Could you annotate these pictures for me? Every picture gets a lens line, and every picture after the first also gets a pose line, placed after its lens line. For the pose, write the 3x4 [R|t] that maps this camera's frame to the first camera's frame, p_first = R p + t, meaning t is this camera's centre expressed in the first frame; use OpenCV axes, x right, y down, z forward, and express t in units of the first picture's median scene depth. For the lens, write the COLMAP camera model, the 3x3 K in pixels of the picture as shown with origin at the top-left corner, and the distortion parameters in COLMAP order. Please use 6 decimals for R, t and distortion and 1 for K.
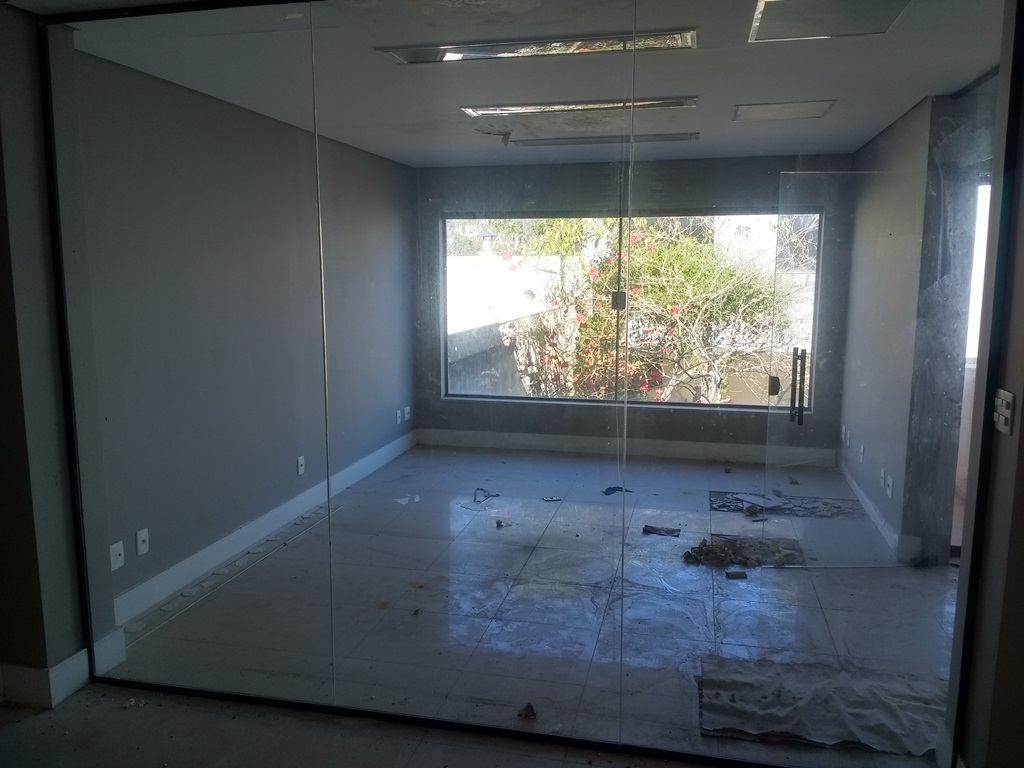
lens RADIAL K [[813.9, 0, 511.0], [0, 813.9, 389.5], [0, 0, 1]] dist [0.110893, -0.167920]
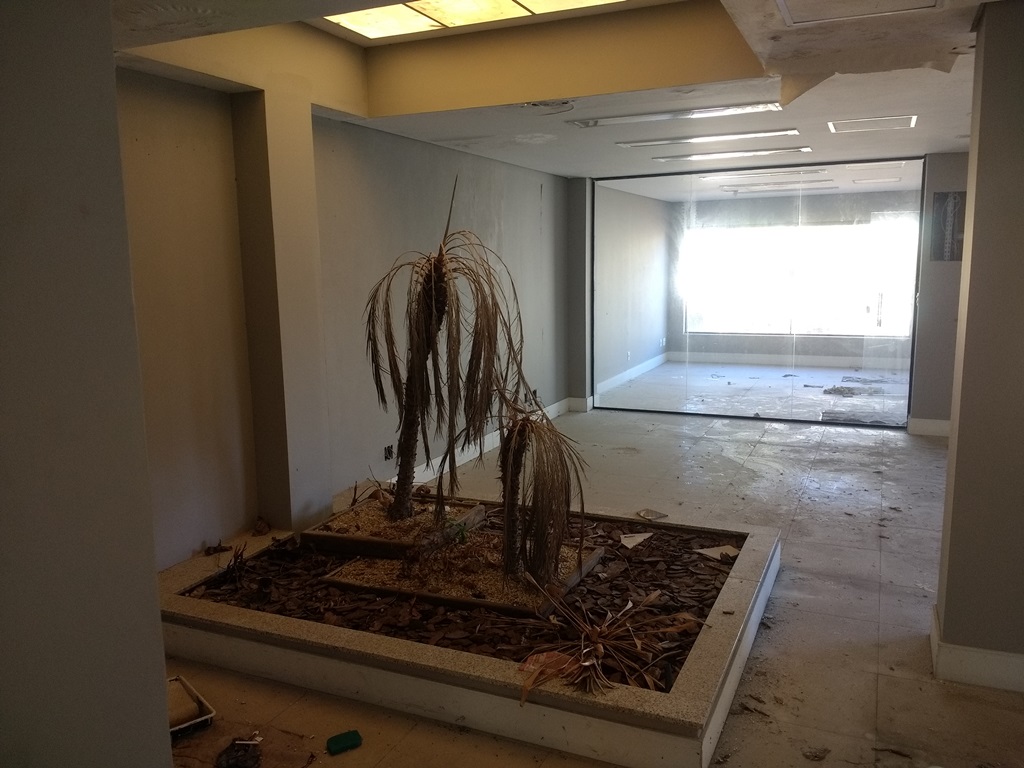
lens RADIAL K [[813.9, 0, 511.0], [0, 813.9, 389.5], [0, 0, 1]] dist [0.110893, -0.167920]
pose [[0.981786, 0.006049, -0.189892, -0.141292], [-0.005033, 0.999970, 0.005830, 0.151447], [0.189922, -0.004768, 0.981788, -0.987691]]
